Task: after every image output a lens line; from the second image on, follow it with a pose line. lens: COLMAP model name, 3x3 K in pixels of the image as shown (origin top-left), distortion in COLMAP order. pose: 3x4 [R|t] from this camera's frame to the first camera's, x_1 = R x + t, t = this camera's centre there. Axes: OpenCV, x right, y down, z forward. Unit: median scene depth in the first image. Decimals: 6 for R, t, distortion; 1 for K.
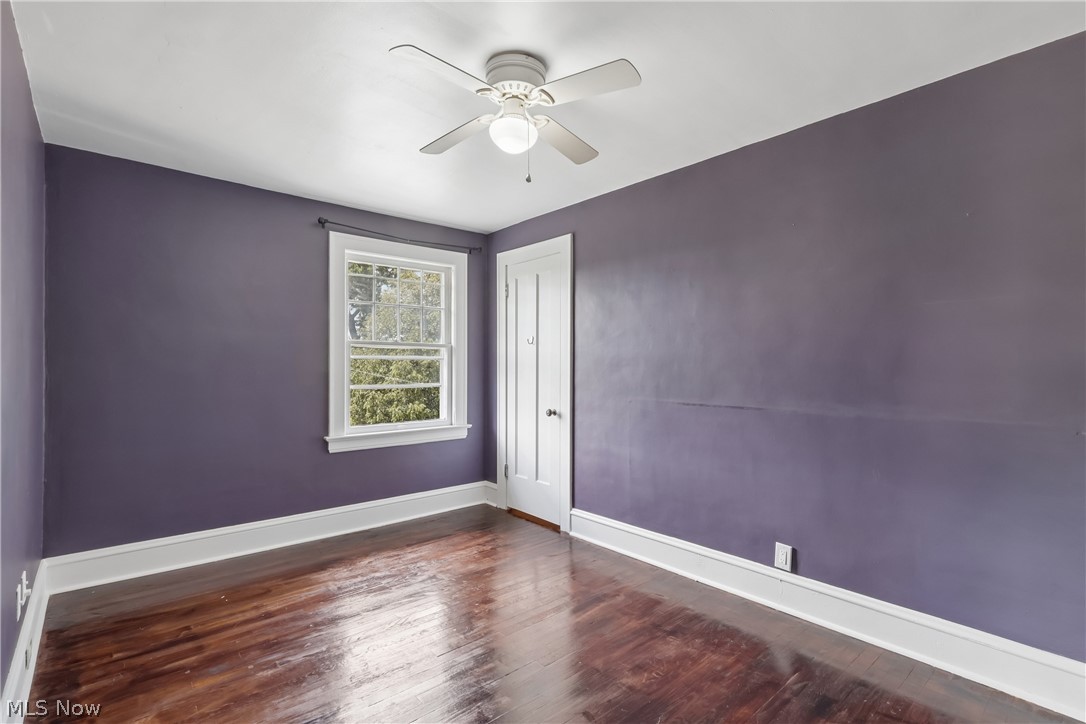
lens RADIAL K [[509.4, 0, 539.3], [0, 509.4, 364.6], [0, 0, 1]] dist [-0.000390, 0.002272]
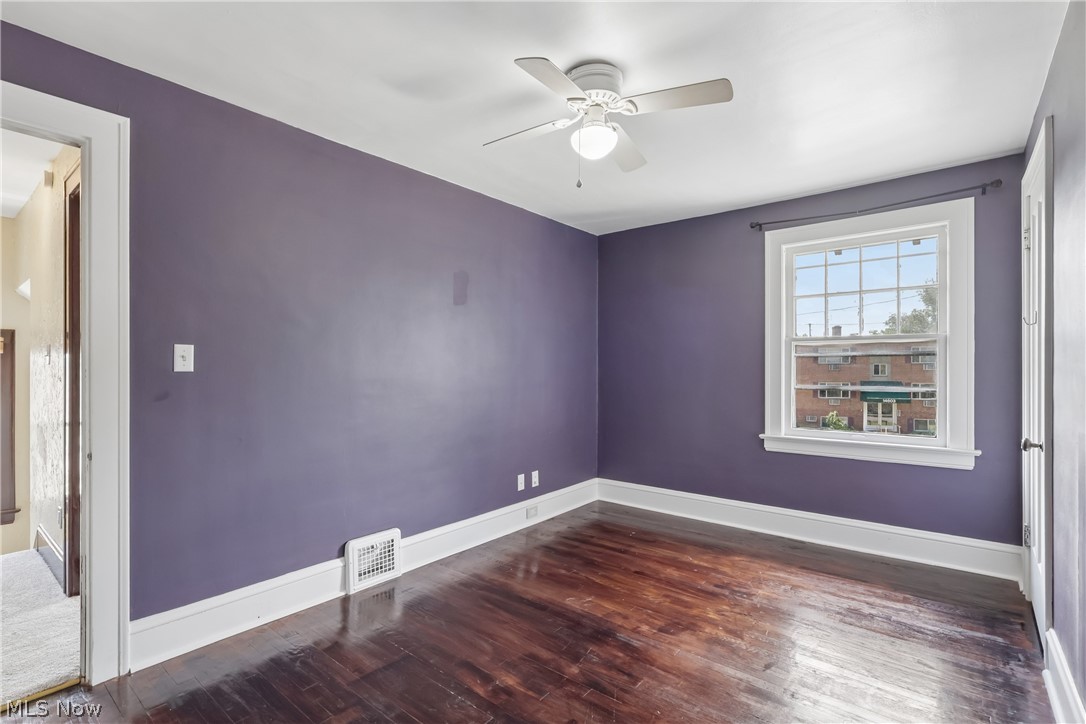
lens RADIAL K [[509.4, 0, 538.8], [0, 509.4, 364.7], [0, 0, 1]] dist [-0.000390, 0.002272]
pose [[0.163859, -0.006286, -0.986464, 0.514968], [0.005932, 0.999968, -0.005387, 0.005623], [0.986466, -0.004969, 0.163891, 0.387398]]
